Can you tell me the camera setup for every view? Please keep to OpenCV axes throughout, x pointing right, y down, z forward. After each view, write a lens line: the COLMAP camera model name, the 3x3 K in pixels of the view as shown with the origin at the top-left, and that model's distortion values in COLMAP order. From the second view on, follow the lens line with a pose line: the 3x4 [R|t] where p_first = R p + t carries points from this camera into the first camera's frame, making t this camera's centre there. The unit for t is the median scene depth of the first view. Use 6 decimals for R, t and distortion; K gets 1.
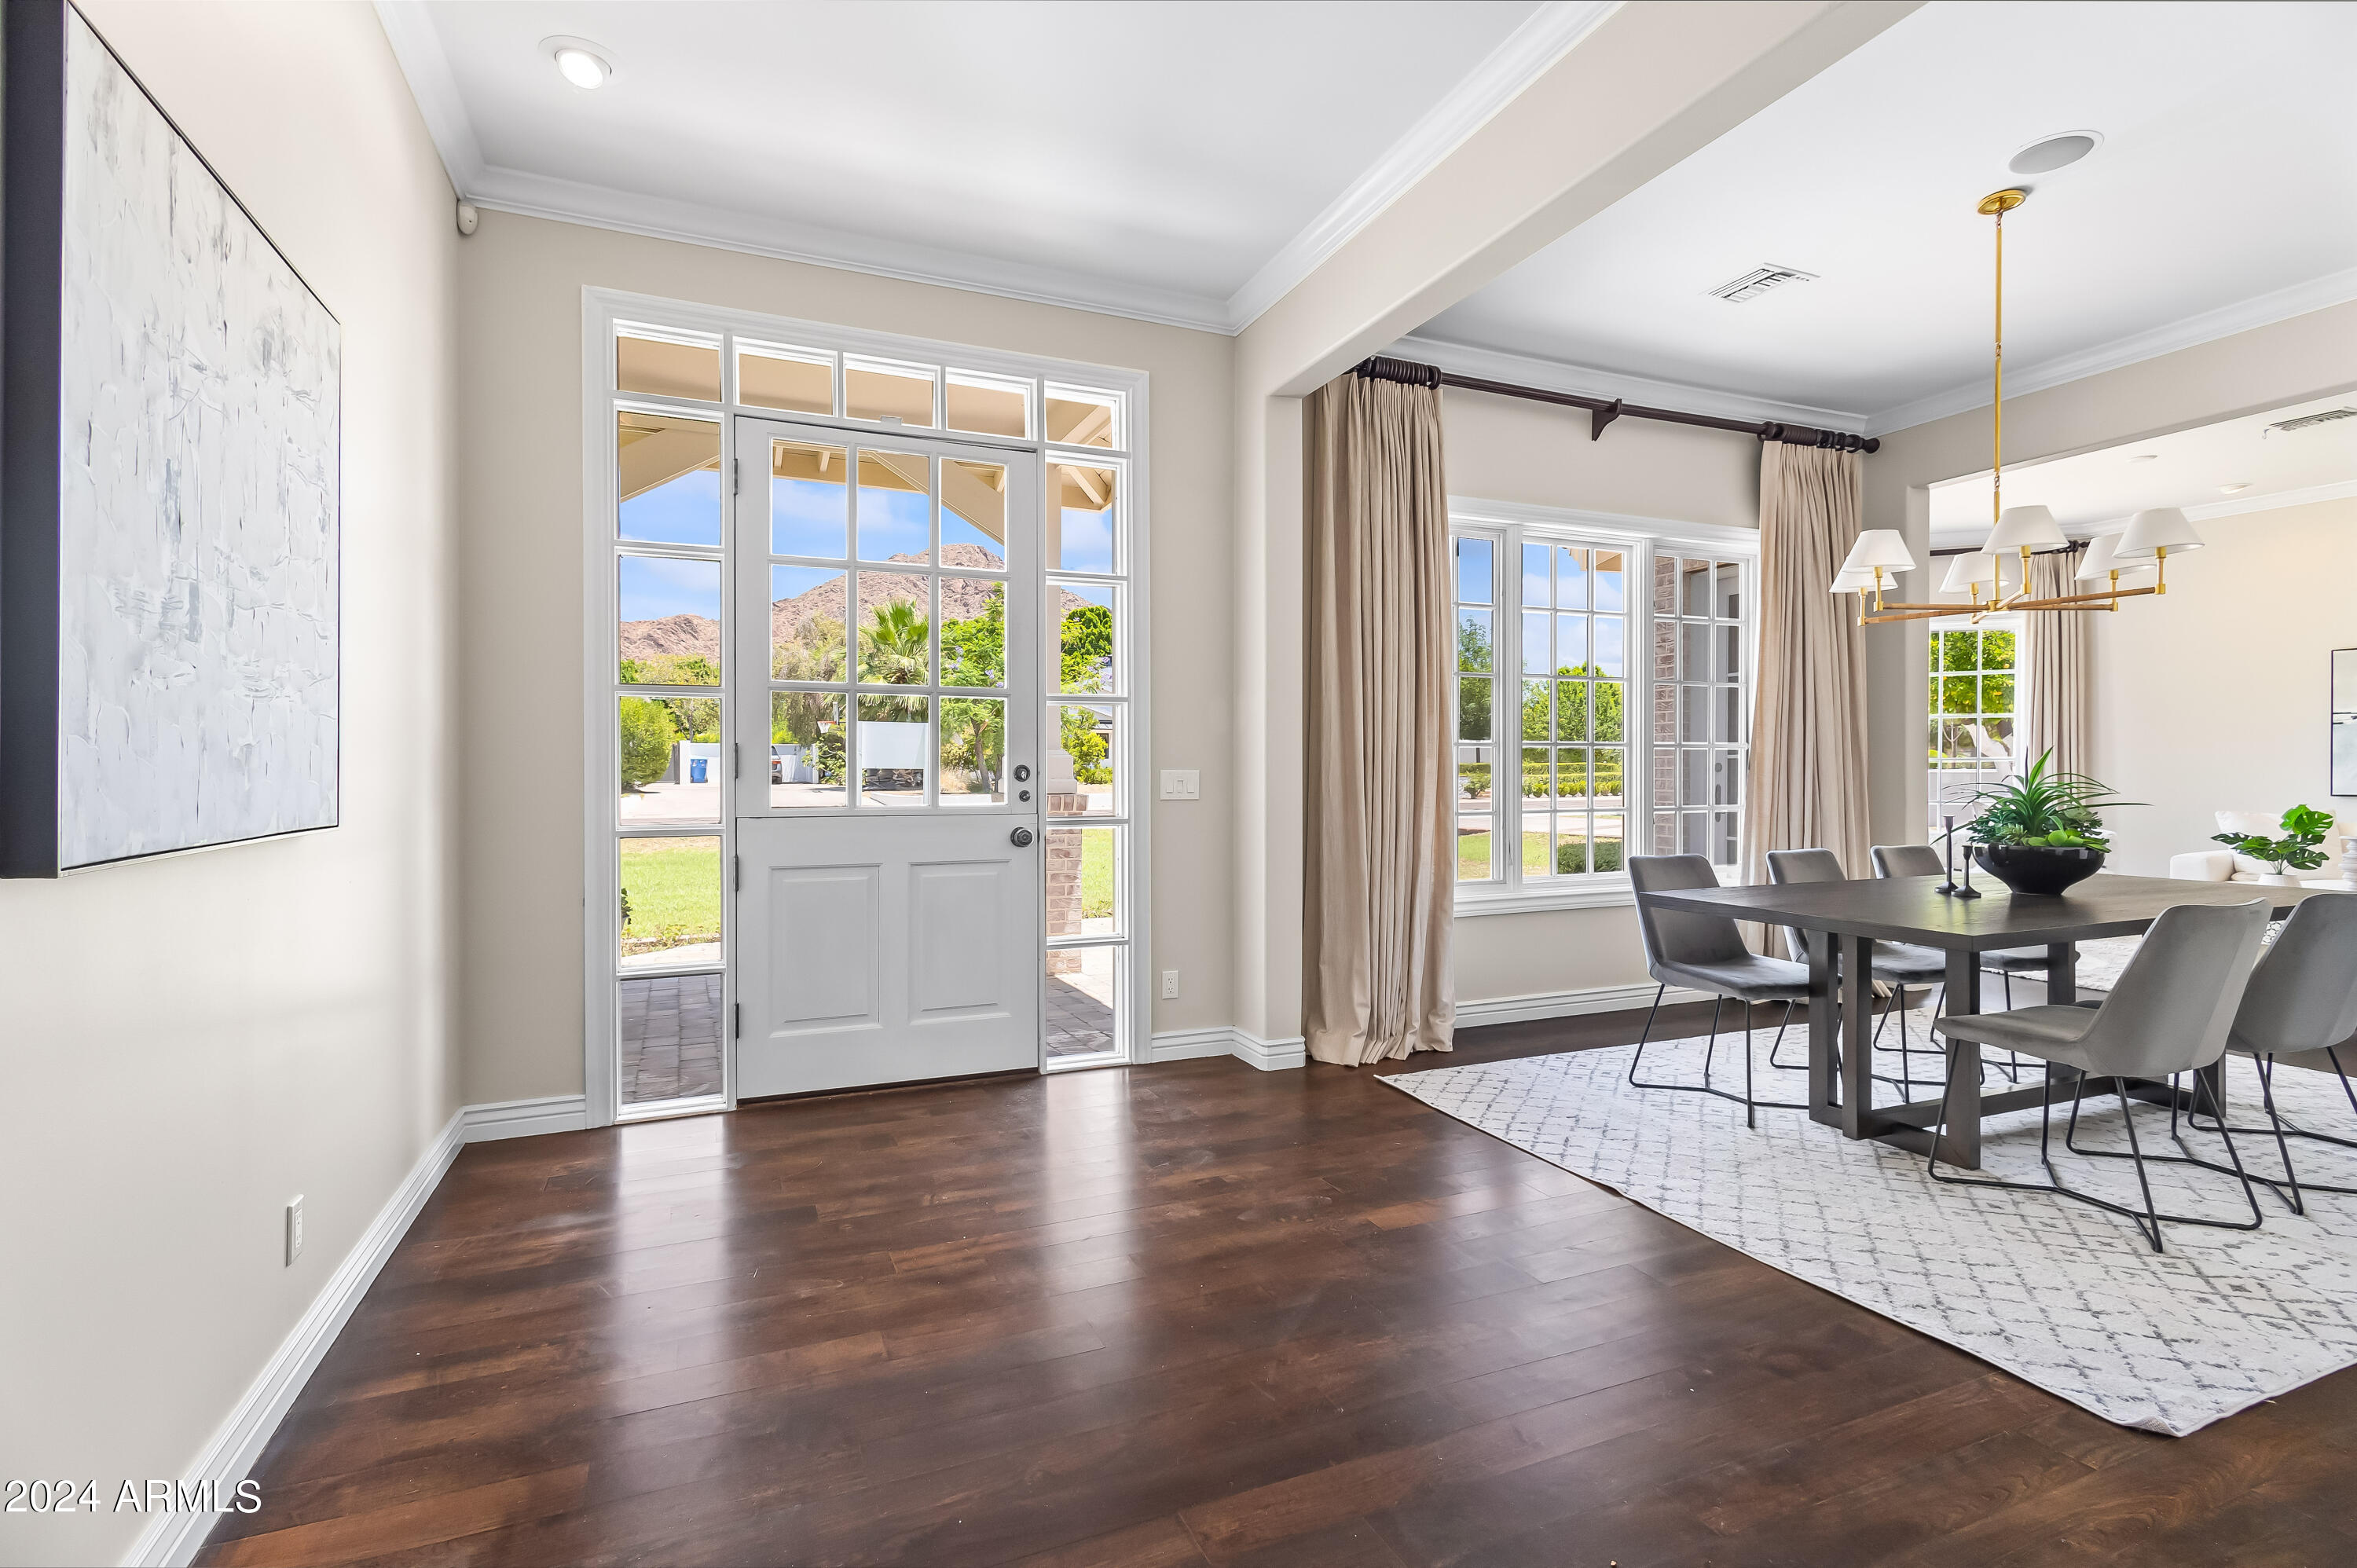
lens RADIAL K [[1117.7, 0, 1105.3], [0, 1117.7, 781.0], [0, 0, 1]] dist [0.010717, -0.001798]
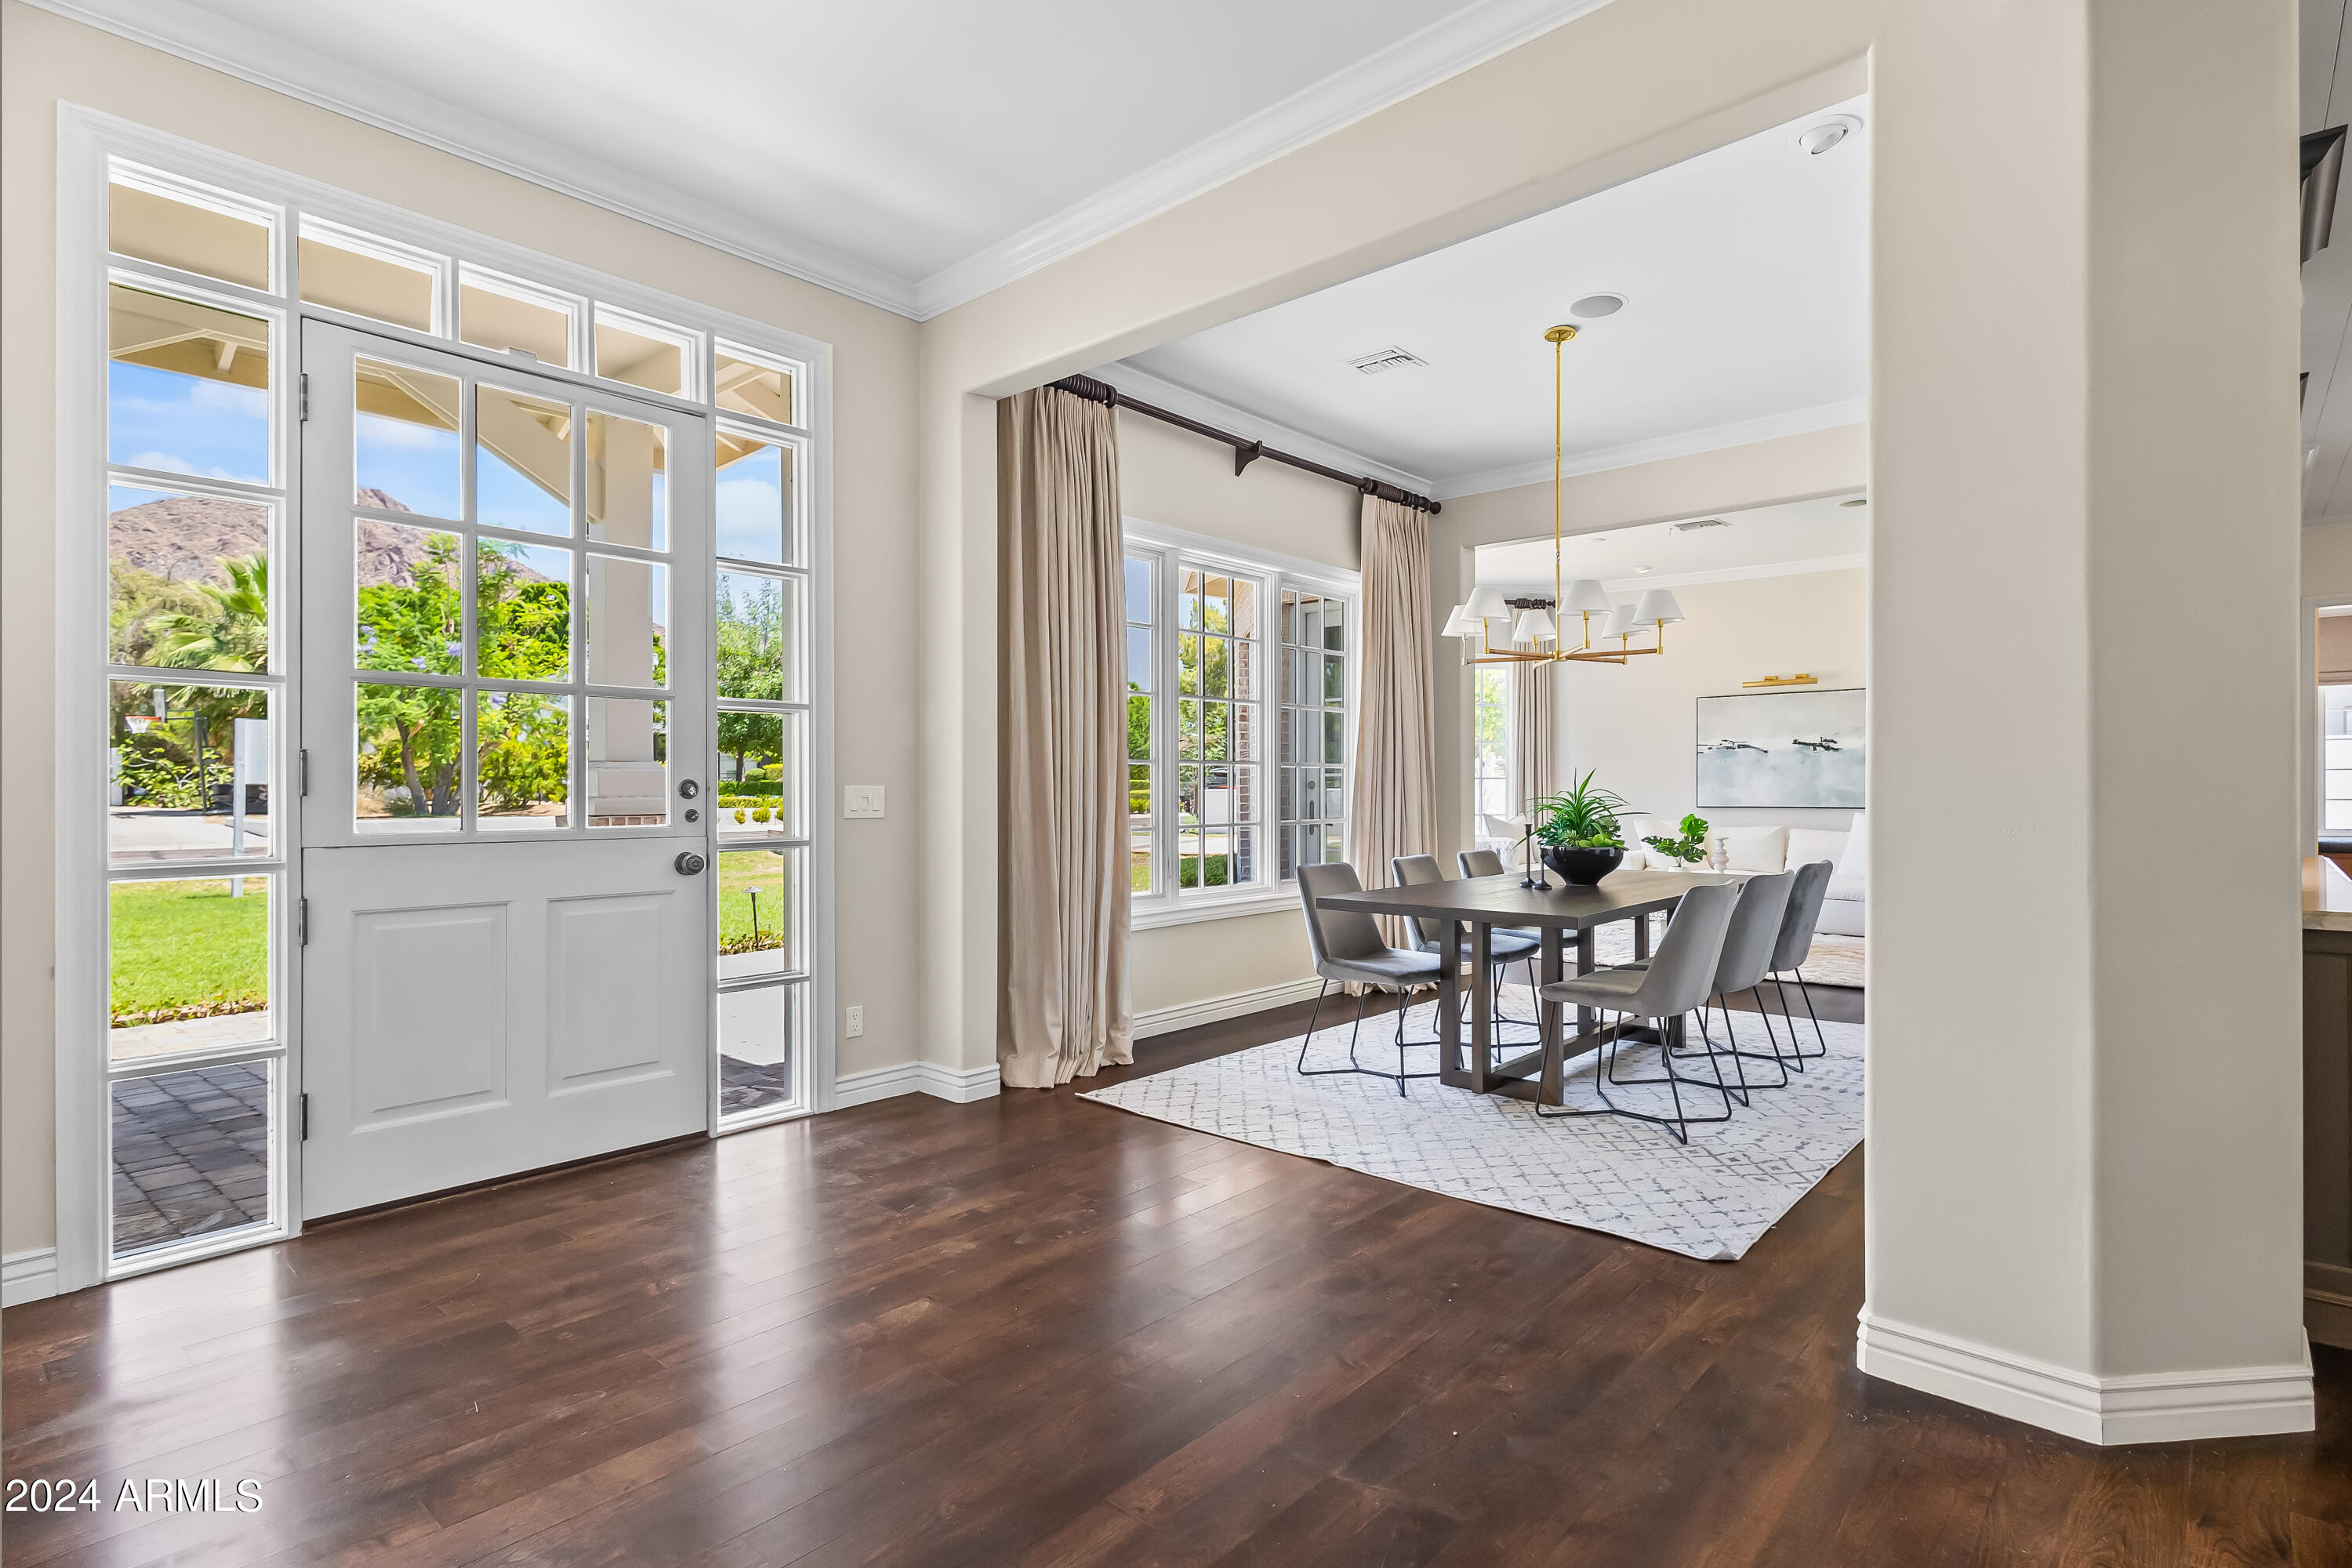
lens RADIAL K [[1231.0, 0, 1219.7], [0, 1231.0, 799.4], [0, 0, 1]] dist [0.005498, 0.001552]
pose [[0.881285, -0.003417, 0.472573, -0.175972], [0.003460, 0.999994, 0.000778, 0.001394], [-0.472572, 0.000950, 0.881291, -0.026777]]
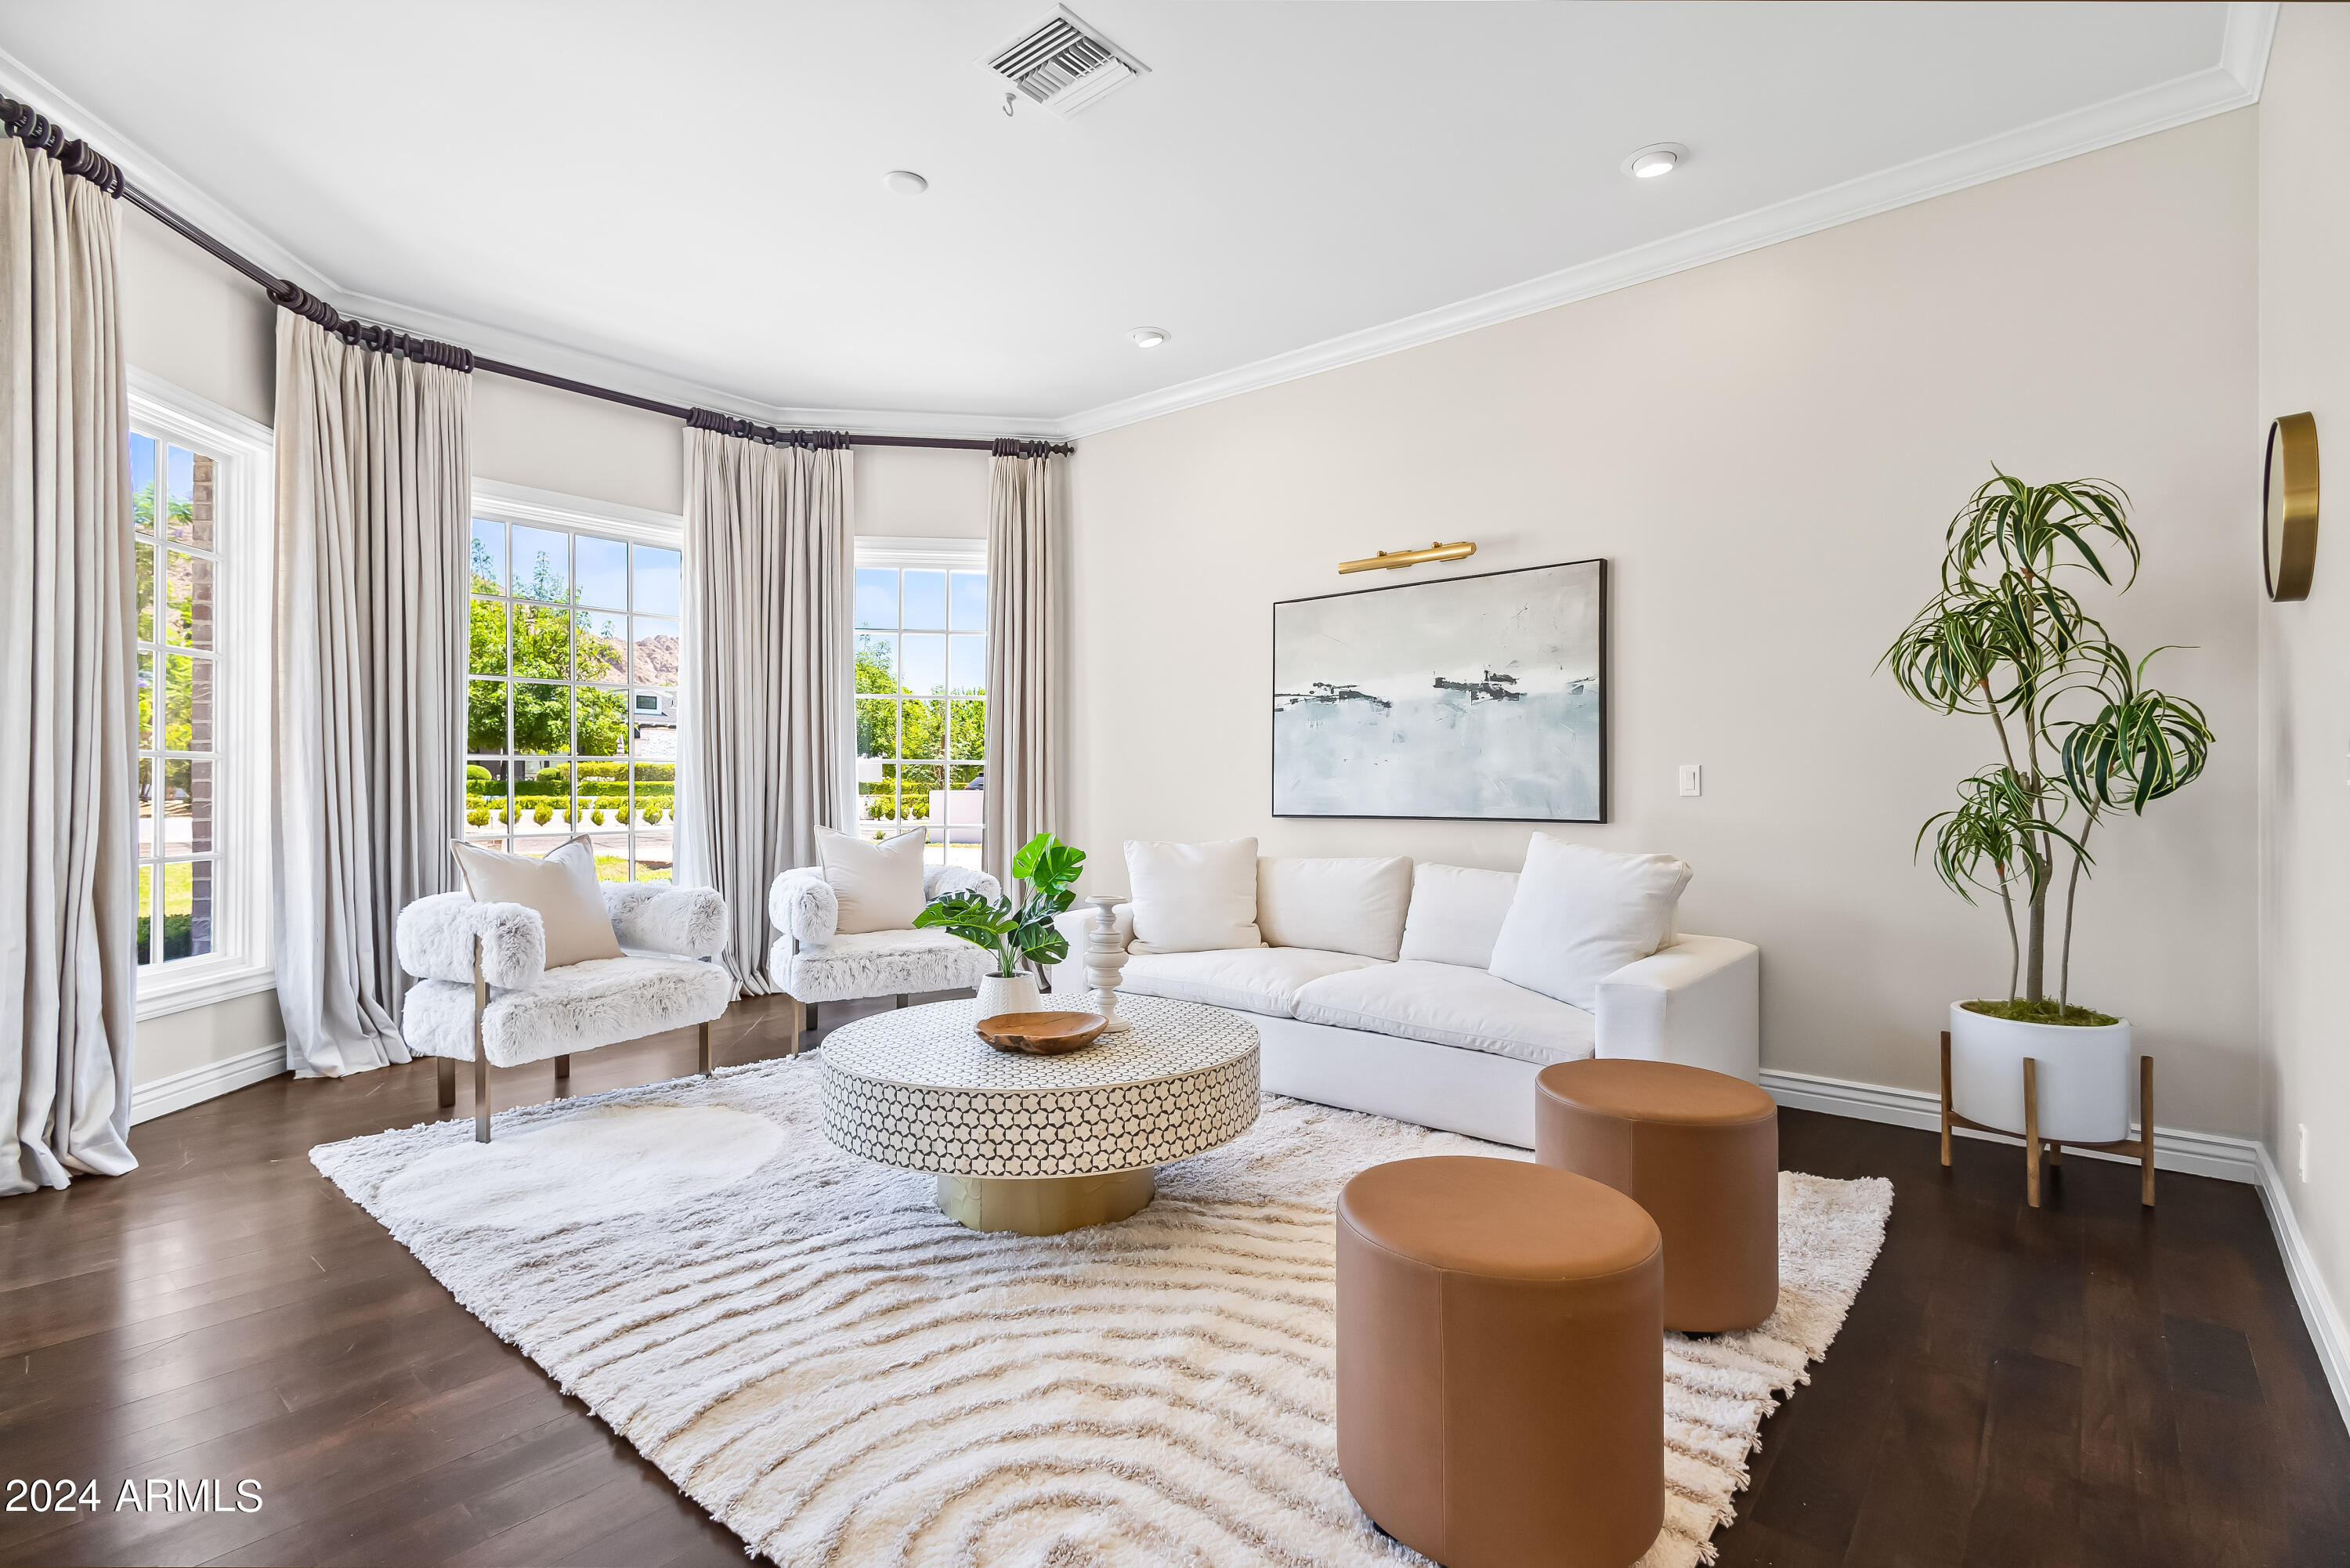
lens RADIAL K [[1114.4, 0, 1149.7], [0, 1114.4, 797.7], [0, 0, 1]] dist [0.010717, -0.001798]
pose [[0.880630, 0.003706, 0.473791, 1.272048], [-0.001587, 0.999987, -0.004873, 0.009870], [-0.473802, 0.003540, 0.880624, 0.795590]]
